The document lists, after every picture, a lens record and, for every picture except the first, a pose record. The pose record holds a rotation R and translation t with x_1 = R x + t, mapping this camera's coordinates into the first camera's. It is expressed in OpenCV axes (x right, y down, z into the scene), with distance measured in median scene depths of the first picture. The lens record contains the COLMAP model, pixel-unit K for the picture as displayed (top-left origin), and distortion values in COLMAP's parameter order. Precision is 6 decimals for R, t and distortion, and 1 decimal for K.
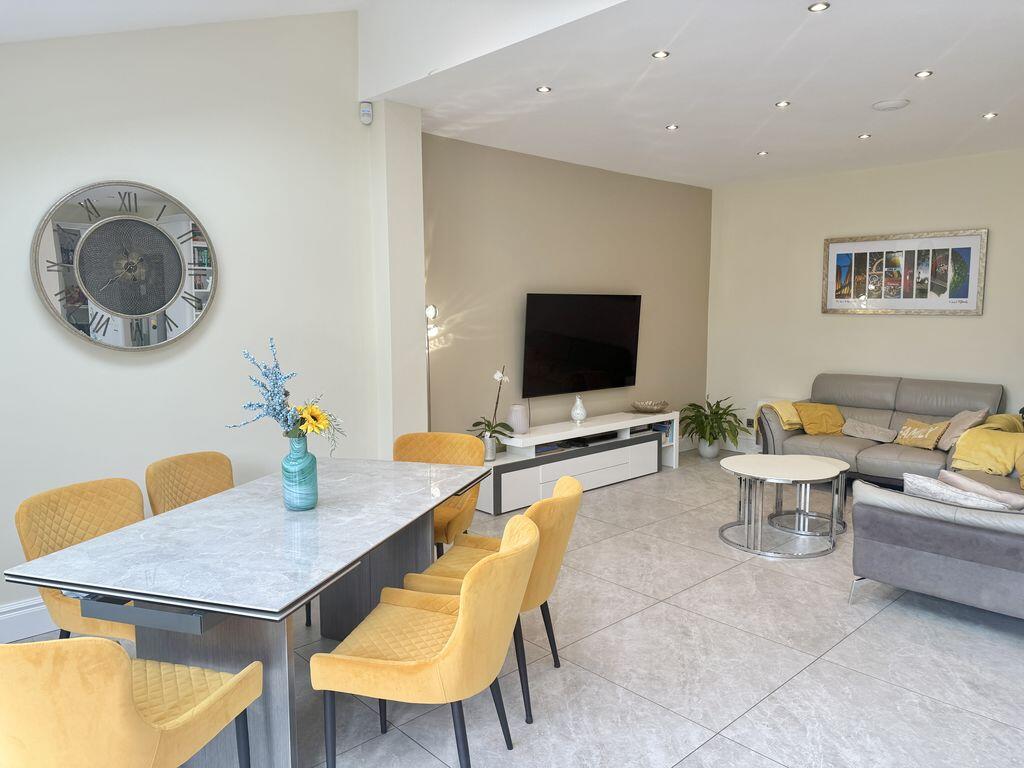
lens RADIAL K [[720.9, 0, 505.3], [0, 720.9, 386.3], [0, 0, 1]] dist [0.096460, -0.137016]
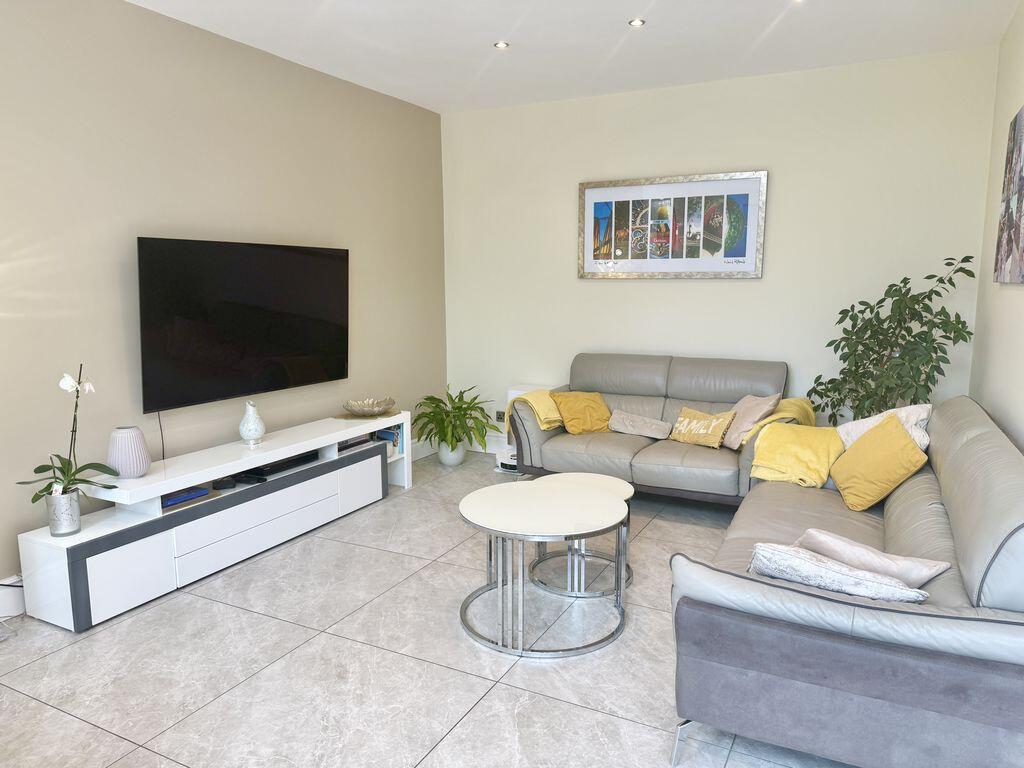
lens RADIAL K [[720.9, 0, 505.3], [0, 720.9, 386.3], [0, 0, 1]] dist [0.096460, -0.137016]
pose [[0.944085, -0.048196, 0.326161, 0.103164], [0.036406, 0.998447, 0.042159, -0.019962], [-0.327687, -0.027928, 0.944374, 0.305178]]
